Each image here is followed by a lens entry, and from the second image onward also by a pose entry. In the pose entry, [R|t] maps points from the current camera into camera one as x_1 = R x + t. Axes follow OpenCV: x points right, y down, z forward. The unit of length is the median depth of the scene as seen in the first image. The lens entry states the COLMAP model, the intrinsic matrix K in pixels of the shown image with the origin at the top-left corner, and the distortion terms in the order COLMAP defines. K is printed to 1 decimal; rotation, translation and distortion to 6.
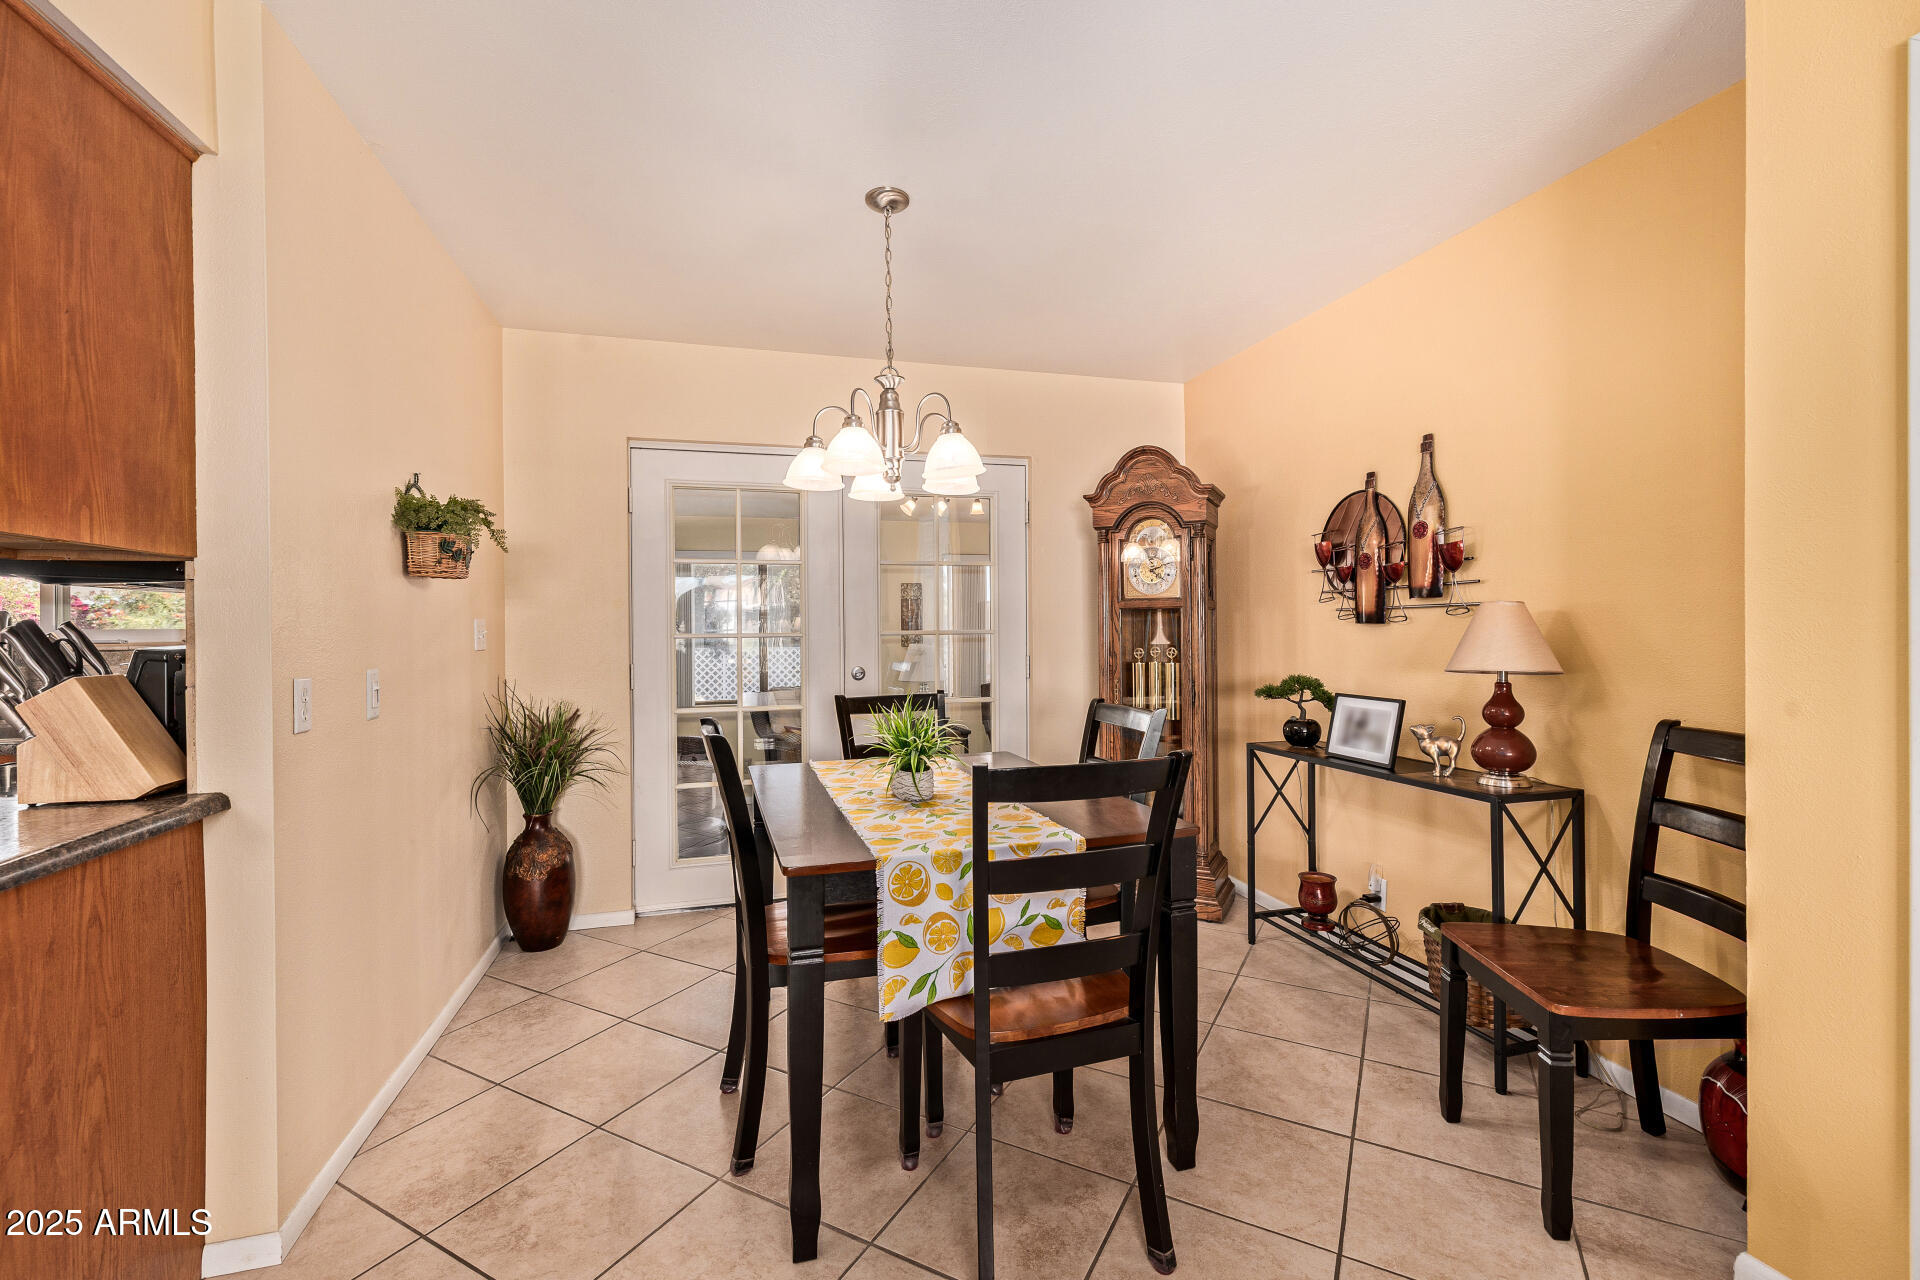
lens RADIAL K [[810.7, 0, 952.9], [0, 810.7, 628.5], [0, 0, 1]] dist [-0.001020, 0.000173]
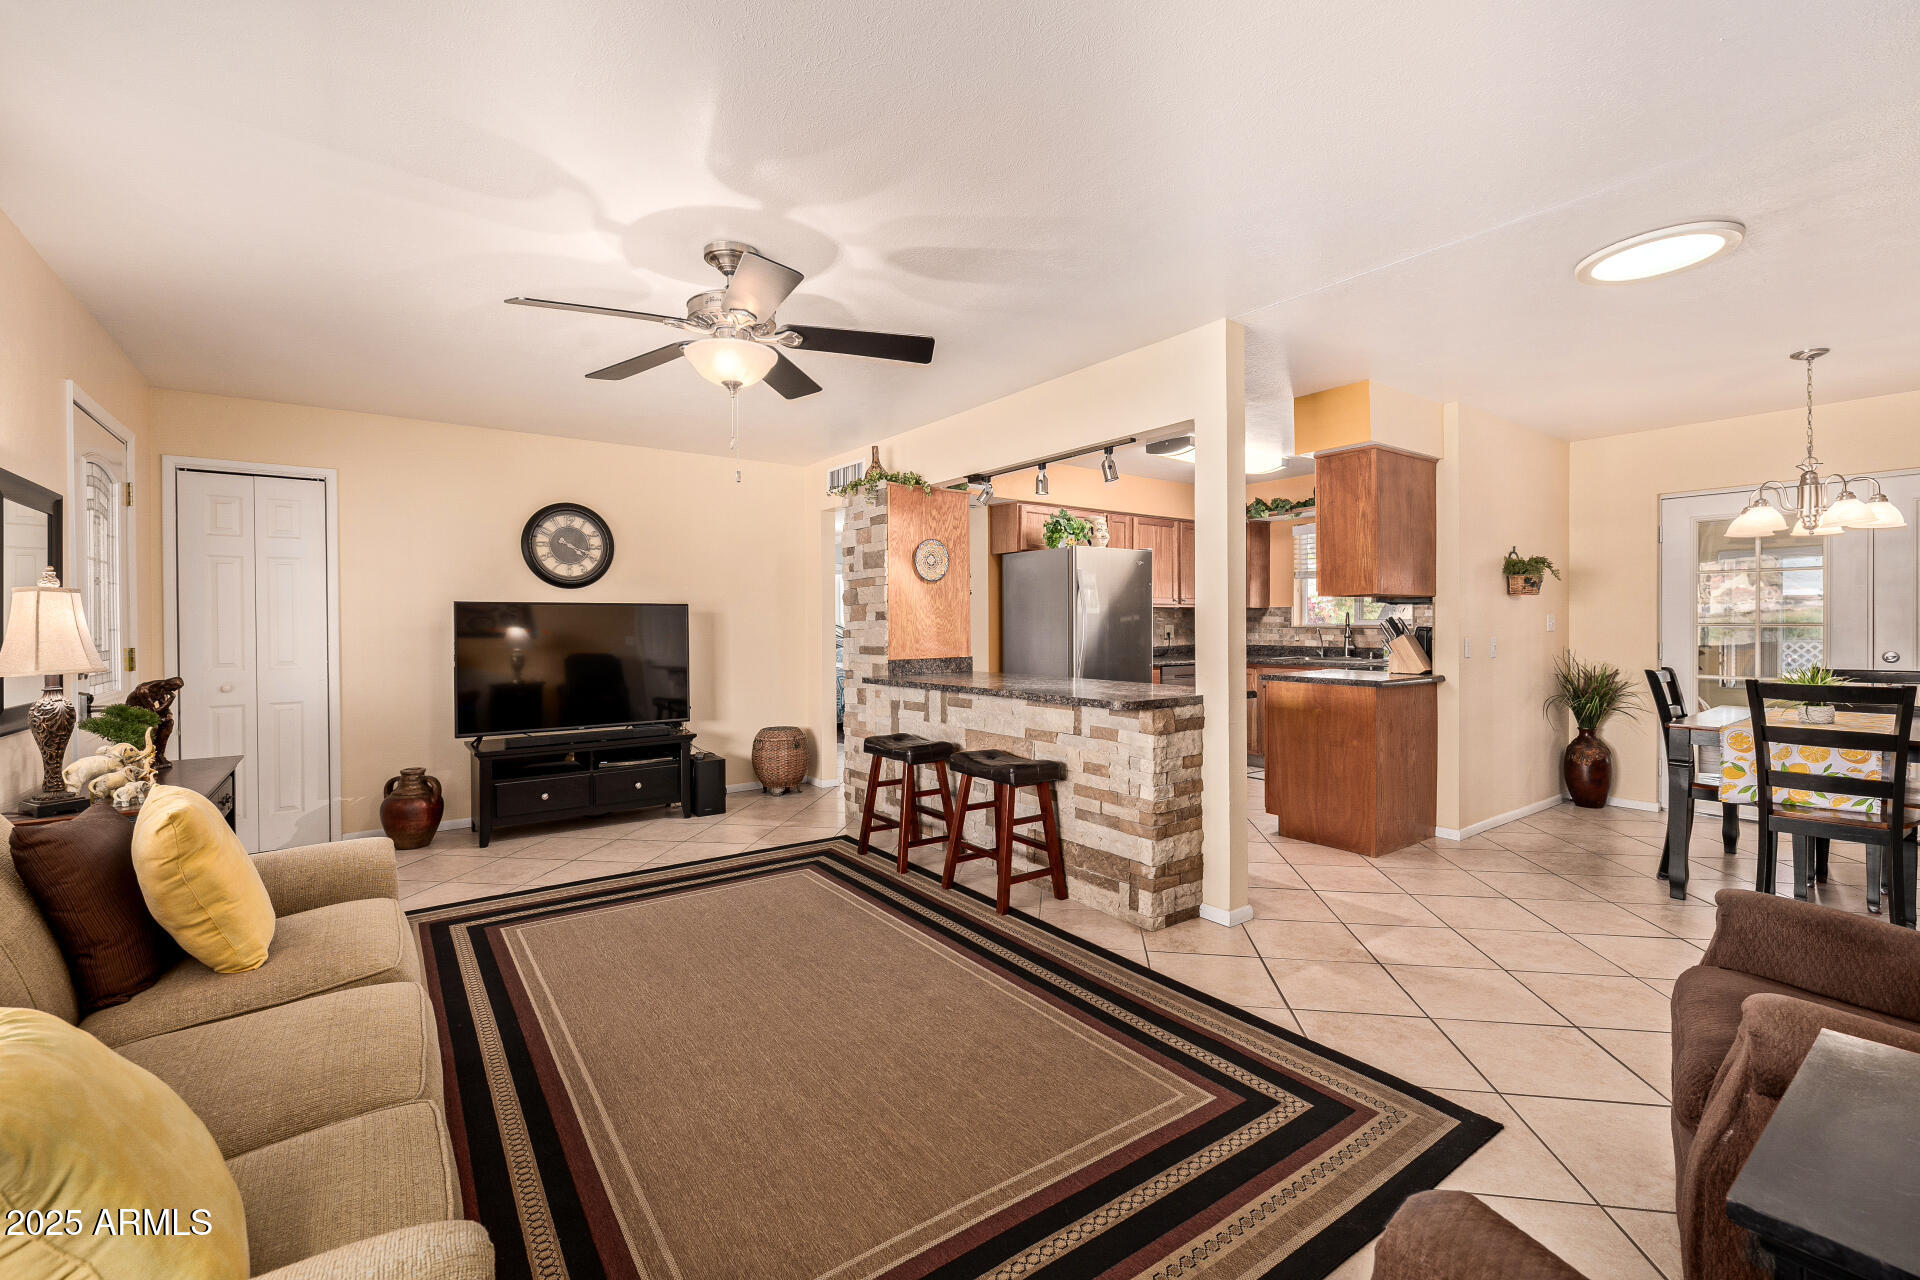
lens RADIAL K [[810.7, 0, 951.8], [0, 810.7, 629.5], [0, 0, 1]] dist [-0.001020, 0.000173]
pose [[0.353575, 0.015307, -0.935281, 0.829961], [0.000646, 0.999862, 0.016609, -0.009533], [0.935406, -0.006477, 0.353516, -1.164634]]
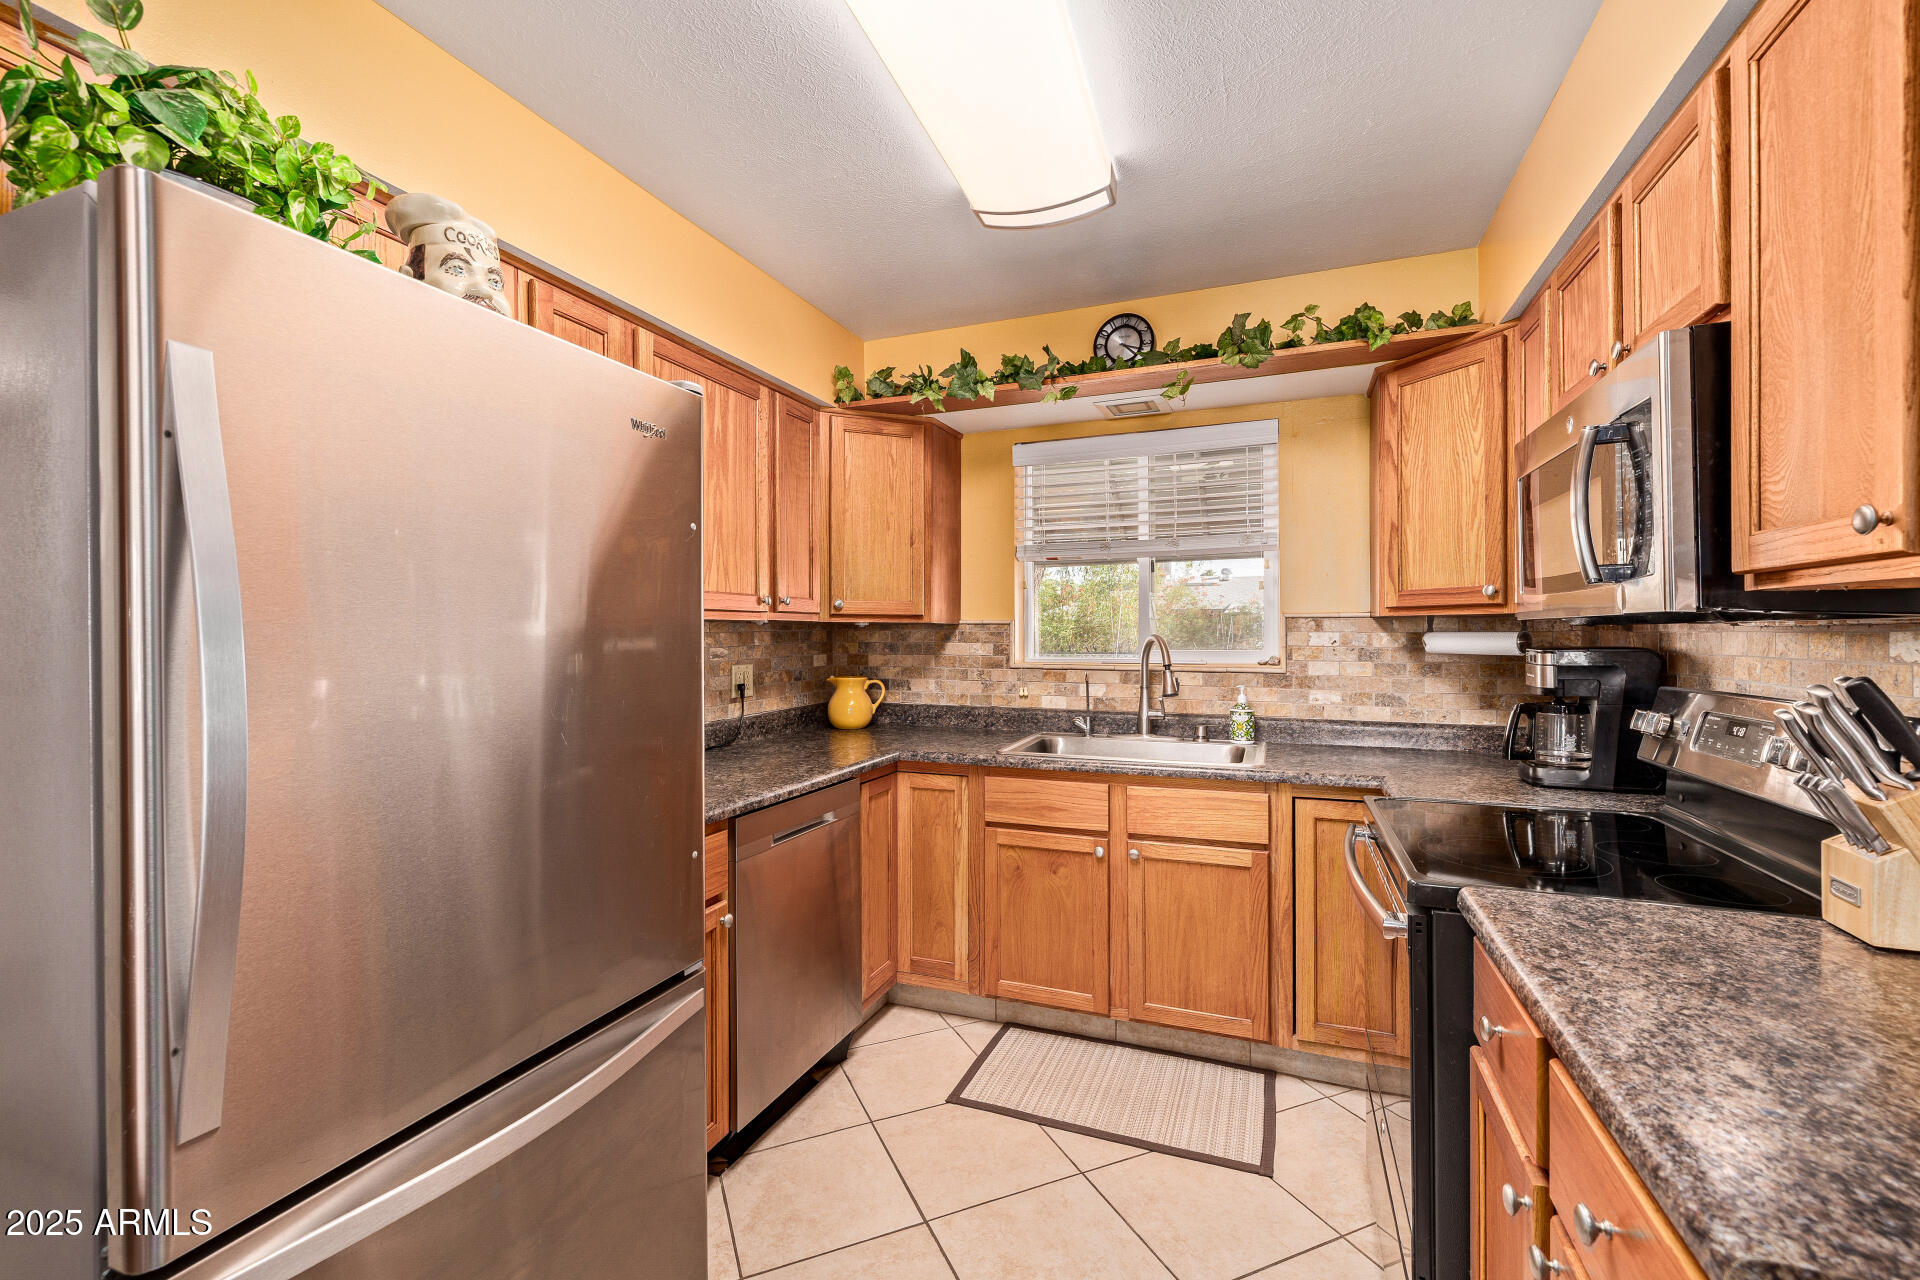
lens RADIAL K [[810.7, 0, 955.6], [0, 810.7, 635.3], [0, 0, 1]] dist [-0.001020, 0.000173]
pose [[0.791988, 0.007977, -0.610485, -0.858522], [-0.004467, 0.999964, 0.007270, -0.031040], [0.610520, -0.003031, 0.791995, -0.006505]]
